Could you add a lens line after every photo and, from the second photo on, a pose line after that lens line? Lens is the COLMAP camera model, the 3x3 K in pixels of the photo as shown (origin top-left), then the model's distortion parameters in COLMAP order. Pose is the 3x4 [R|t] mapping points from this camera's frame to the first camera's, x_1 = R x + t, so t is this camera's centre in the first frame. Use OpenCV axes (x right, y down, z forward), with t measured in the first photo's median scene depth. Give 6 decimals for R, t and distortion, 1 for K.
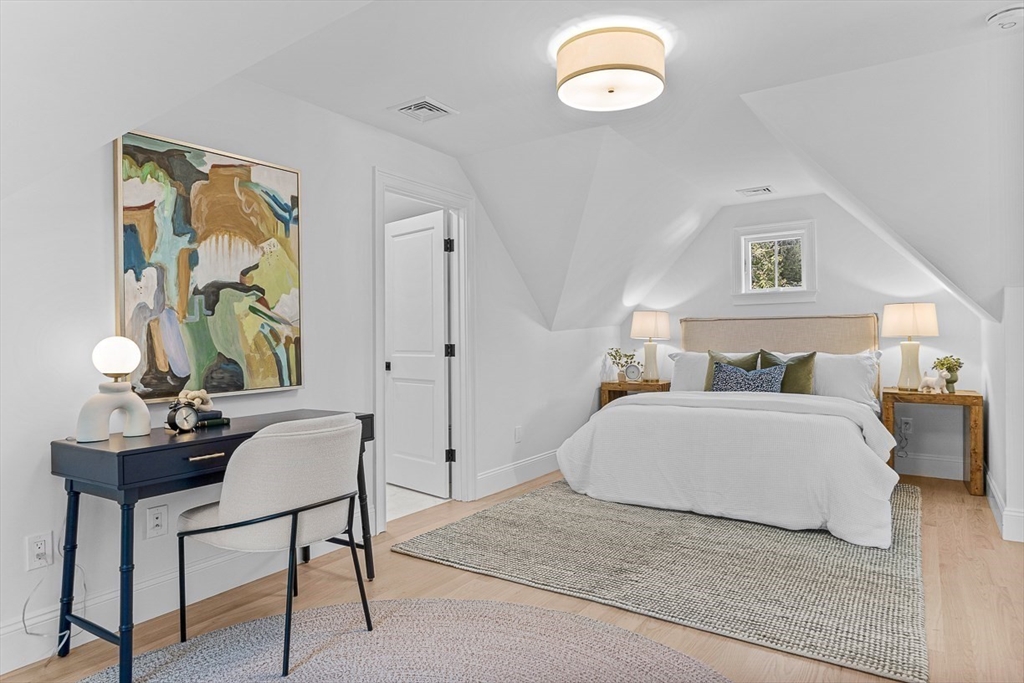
lens RADIAL K [[623.6, 0, 515.8], [0, 623.6, 335.5], [0, 0, 1]] dist [0.004528, 0.000511]
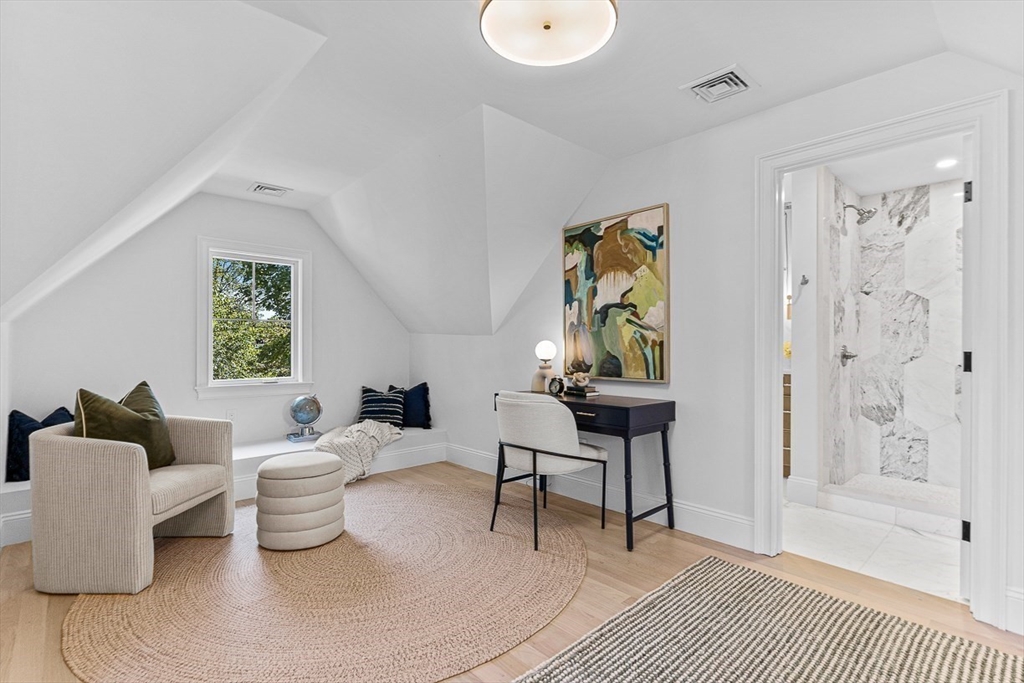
lens RADIAL K [[491.1, 0, 517.7], [0, 491.1, 343.8], [0, 0, 1]] dist [-0.000849, 0.000599]
pose [[-0.235580, 0.010875, -0.971794, 0.707486], [0.007642, 0.999927, 0.009337, -0.002665], [0.971825, -0.005226, -0.235646, 1.028498]]
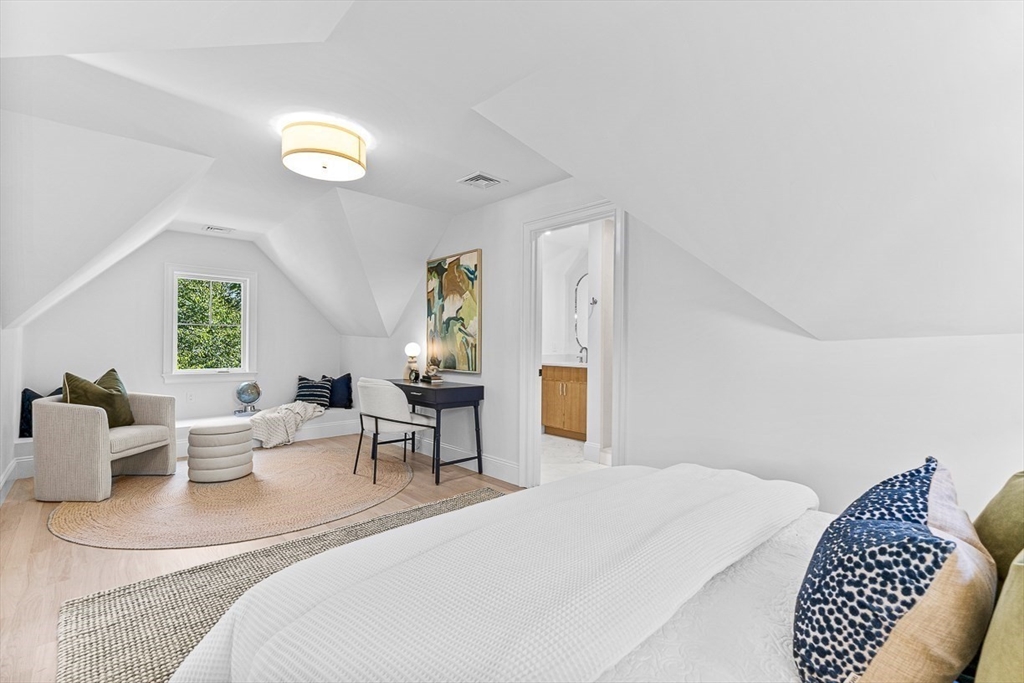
lens RADIAL K [[458.8, 0, 511.3], [0, 458.8, 341.9], [0, 0, 1]] dist [0.000566, -0.000195]
pose [[-0.233472, 0.009443, -0.972318, 0.964000], [-0.000887, 0.999950, 0.009924, -0.017221], [0.972363, 0.003179, -0.233452, 1.514001]]
